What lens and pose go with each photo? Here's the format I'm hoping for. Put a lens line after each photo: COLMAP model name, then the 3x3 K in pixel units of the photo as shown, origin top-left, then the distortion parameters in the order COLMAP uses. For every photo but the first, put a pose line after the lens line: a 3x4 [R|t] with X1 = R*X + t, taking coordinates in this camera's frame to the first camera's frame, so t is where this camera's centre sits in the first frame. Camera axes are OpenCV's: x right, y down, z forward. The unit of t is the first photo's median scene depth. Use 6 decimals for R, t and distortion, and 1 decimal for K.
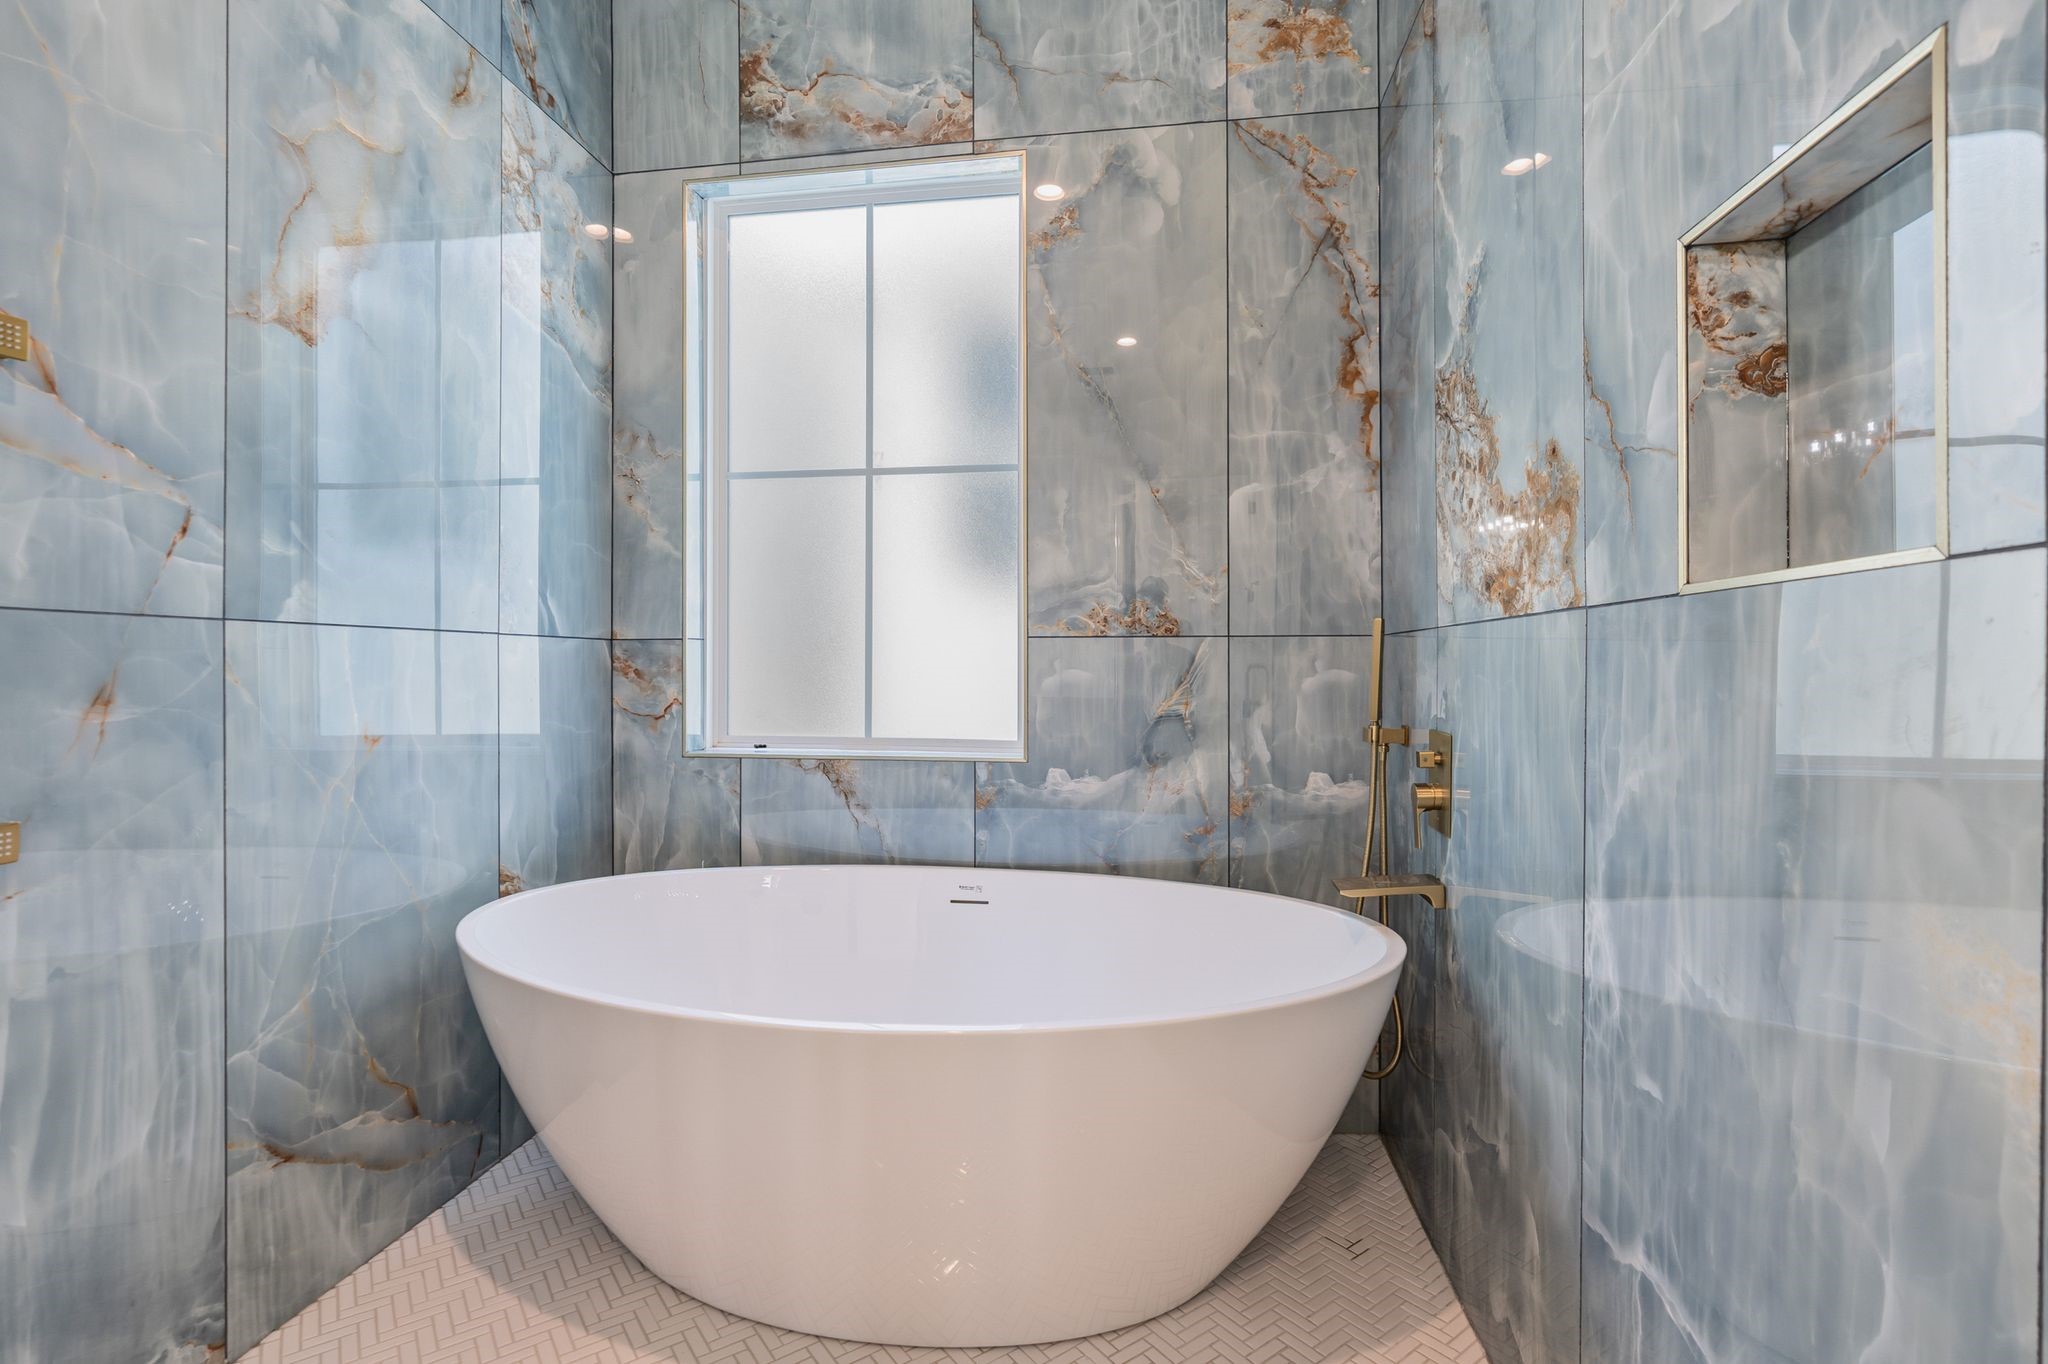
lens RADIAL K [[928.7, 0, 1025.6], [0, 928.7, 672.8], [0, 0, 1]] dist [-0.005228, -0.000939]
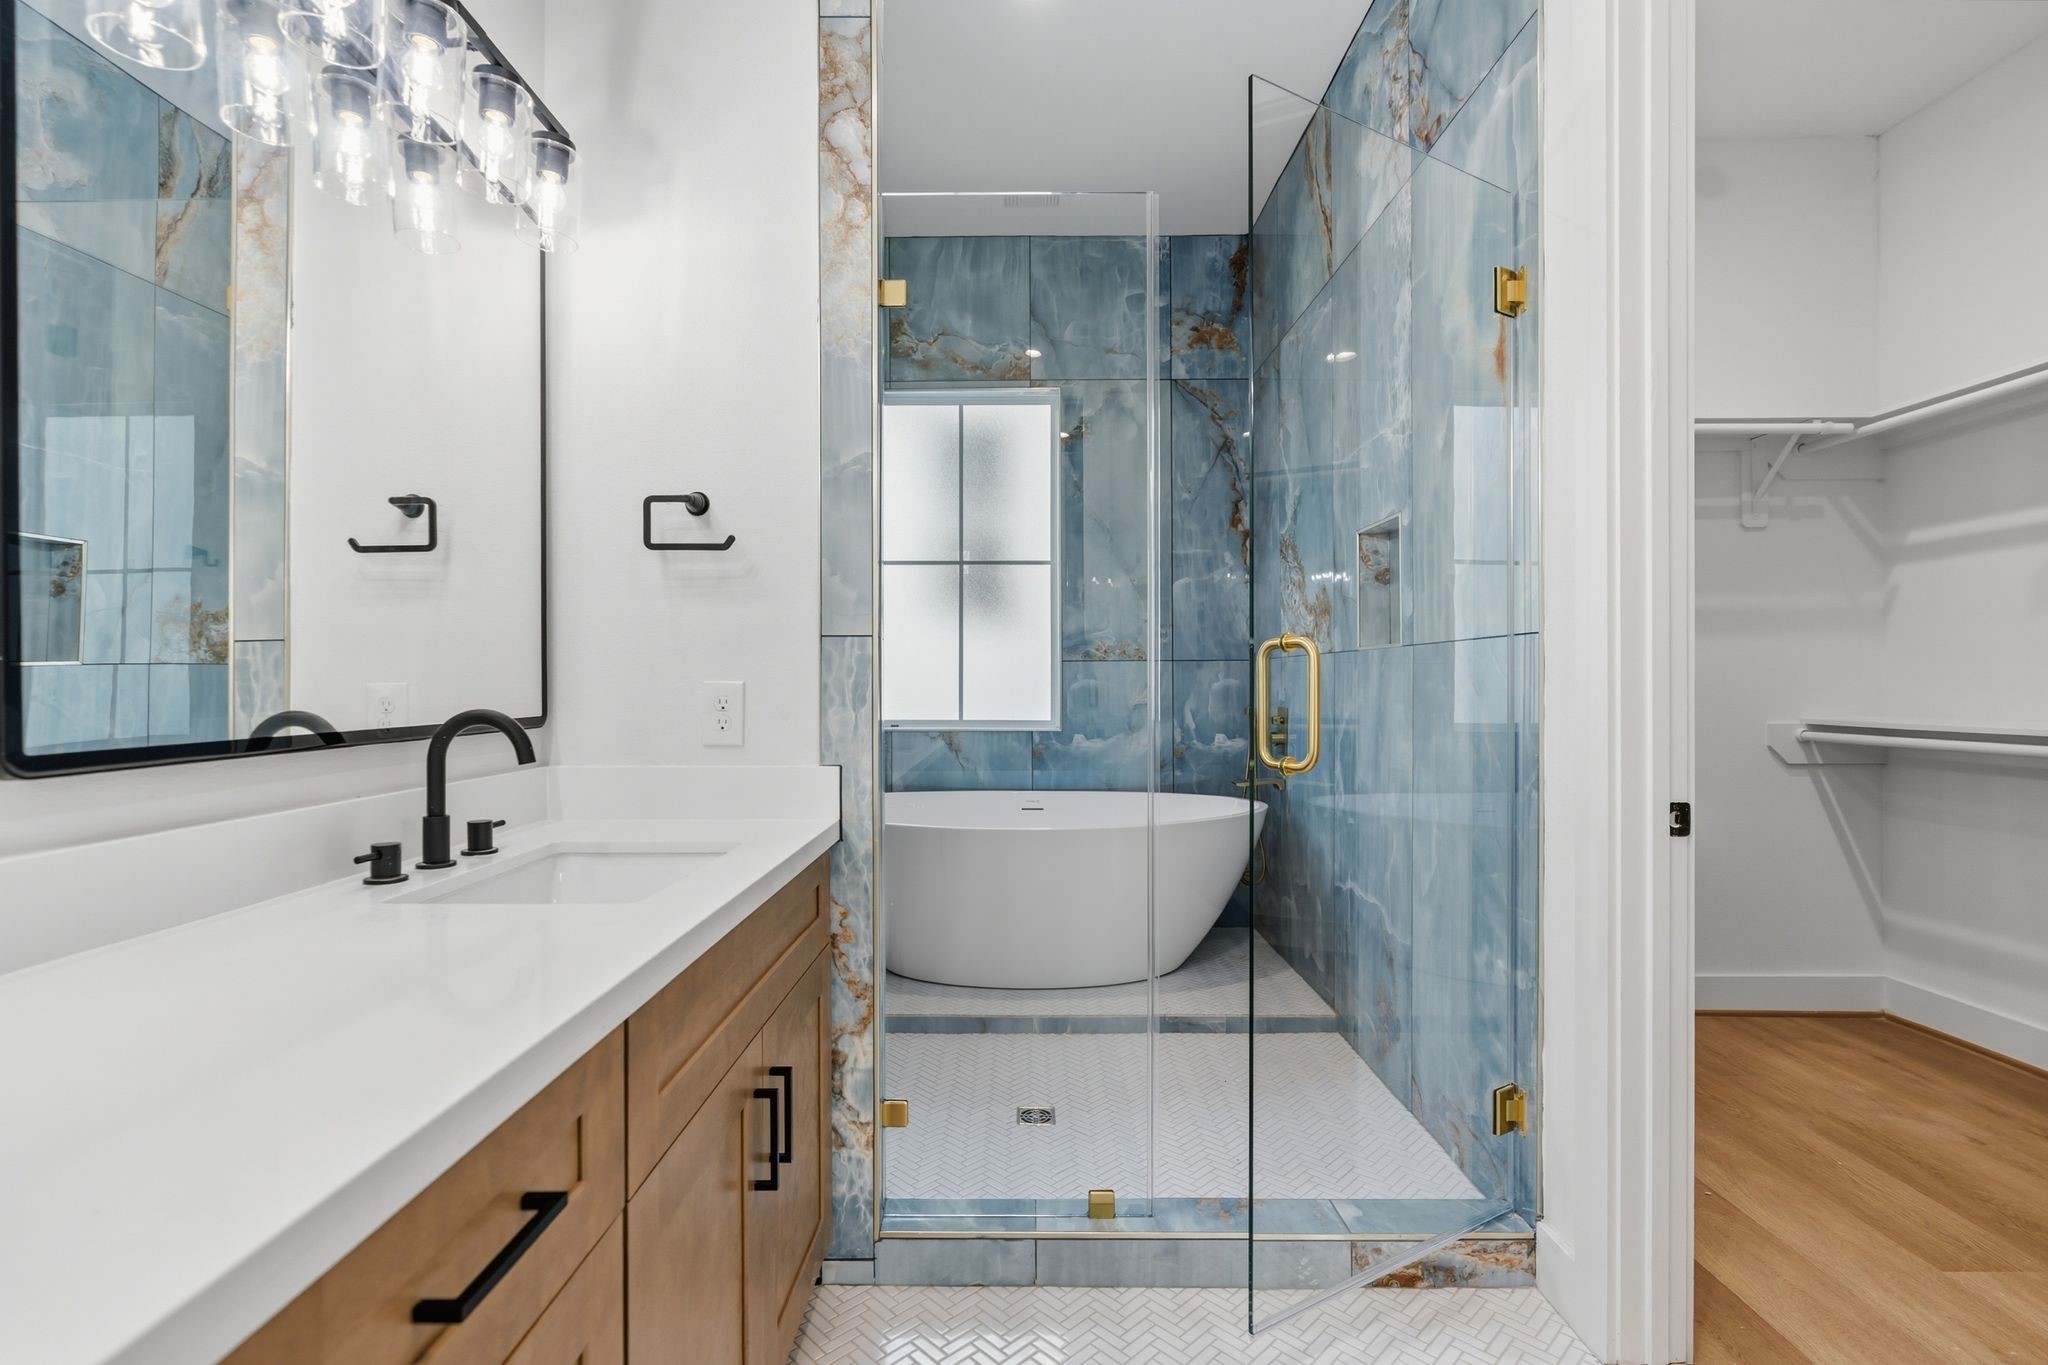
lens RADIAL K [[928.7, 0, 1020.5], [0, 928.7, 689.7], [0, 0, 1]] dist [-0.005228, -0.000939]
pose [[0.989719, -0.004513, 0.142957, -0.344966], [0.004410, 0.999990, 0.001039, 0.015118], [-0.142961, -0.000398, 0.989728, -0.780068]]
